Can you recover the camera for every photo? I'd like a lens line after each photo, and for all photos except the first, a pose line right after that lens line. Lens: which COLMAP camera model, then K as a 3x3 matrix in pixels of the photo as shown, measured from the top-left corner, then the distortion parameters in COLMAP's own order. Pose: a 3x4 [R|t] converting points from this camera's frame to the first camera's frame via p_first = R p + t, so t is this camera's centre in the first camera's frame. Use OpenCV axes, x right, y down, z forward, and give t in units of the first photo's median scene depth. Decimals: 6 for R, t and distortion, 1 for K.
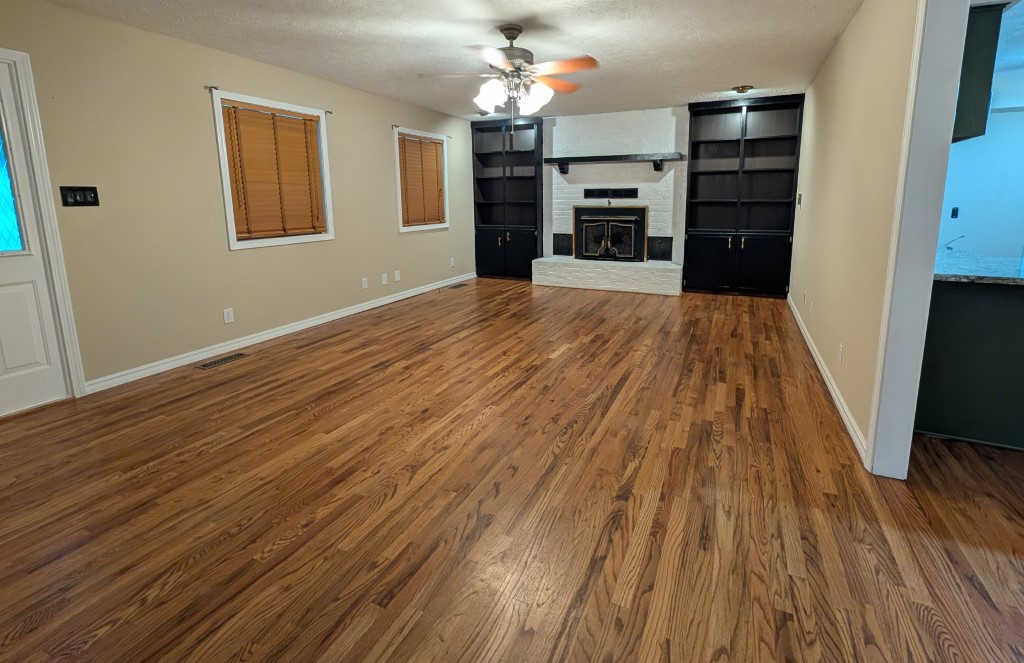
lens RADIAL K [[447.7, 0, 542.8], [0, 447.7, 270.0], [0, 0, 1]] dist [0.001556, 0.000507]
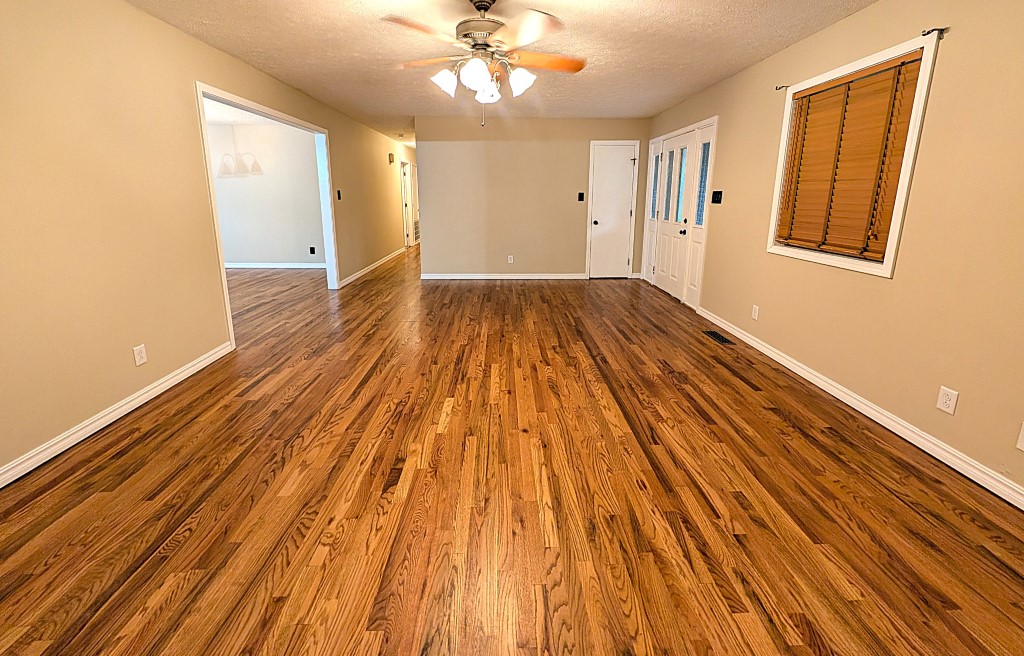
lens RADIAL K [[395.8, 0, 508.5], [0, 395.8, 271.9], [0, 0, 1]] dist [0.000195, 0.000153]
pose [[-0.910920, 0.079898, -0.404773, 0.183348], [-0.065839, 0.940348, 0.333782, -0.250383], [0.407296, 0.330699, -0.851322, 1.483295]]
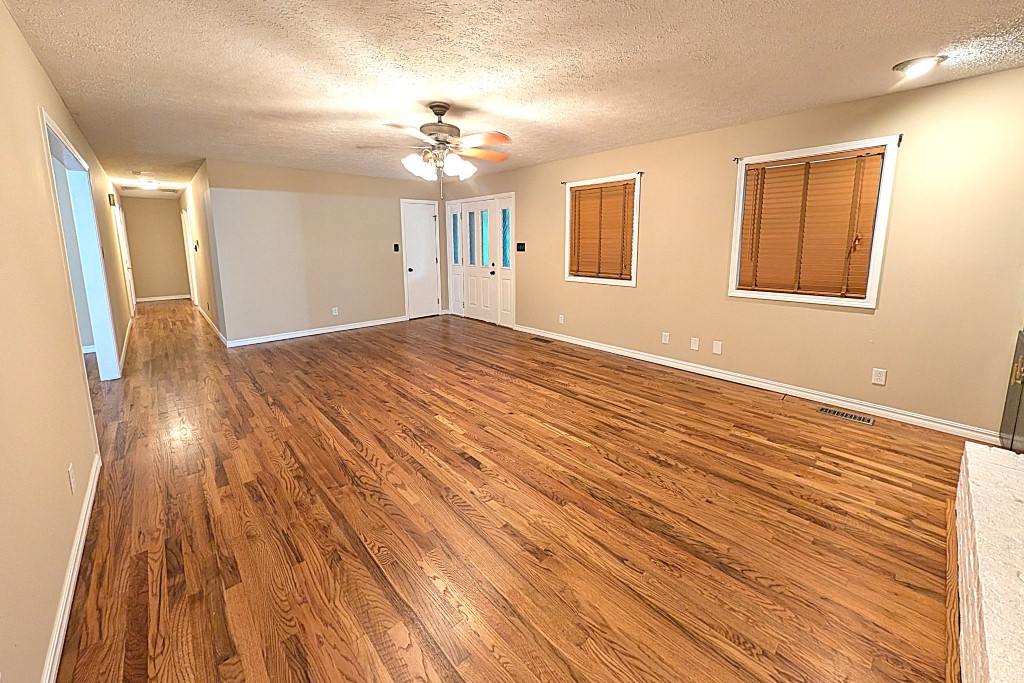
lens RADIAL K [[398.1, 0, 513.3], [0, 398.1, 297.5], [0, 0, 1]] dist [0.002391, 0.000023]
pose [[-0.411422, 0.135905, -0.901256, 0.670201], [-0.138499, 0.968016, 0.209197, -0.252739], [0.900861, 0.210891, -0.379440, 1.347501]]
